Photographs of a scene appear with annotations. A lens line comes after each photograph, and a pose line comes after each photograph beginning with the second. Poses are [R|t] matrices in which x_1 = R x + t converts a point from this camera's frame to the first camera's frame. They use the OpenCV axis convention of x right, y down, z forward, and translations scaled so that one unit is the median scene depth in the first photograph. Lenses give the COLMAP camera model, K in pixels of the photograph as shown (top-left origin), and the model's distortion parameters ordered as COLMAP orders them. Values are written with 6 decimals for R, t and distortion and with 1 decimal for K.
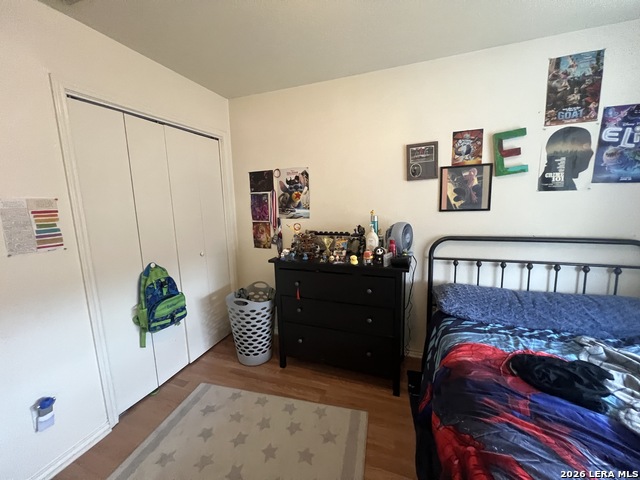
lens RADIAL K [[255.4, 0, 318.6], [0, 255.4, 238.9], [0, 0, 1]] dist [0.002835, -0.000422]
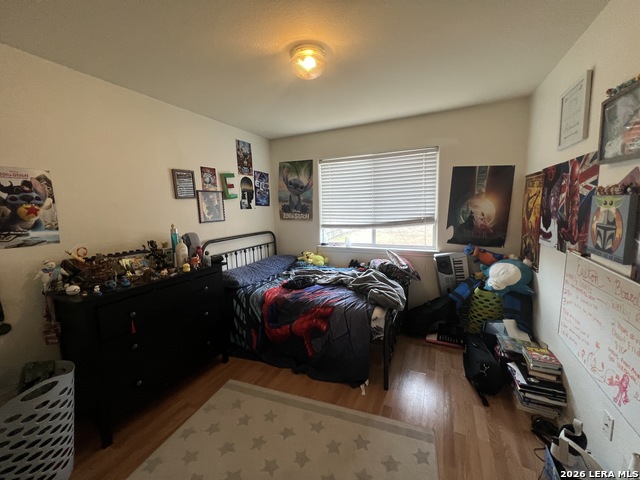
lens RADIAL K [[255.4, 0, 321.2], [0, 255.4, 238.4], [0, 0, 1]] dist [0.002835, -0.000422]
pose [[0.099142, -0.096962, 0.990338, -0.871036], [0.177392, 0.981021, 0.078291, -0.025322], [-0.979134, 0.167916, 0.114461, 0.270384]]
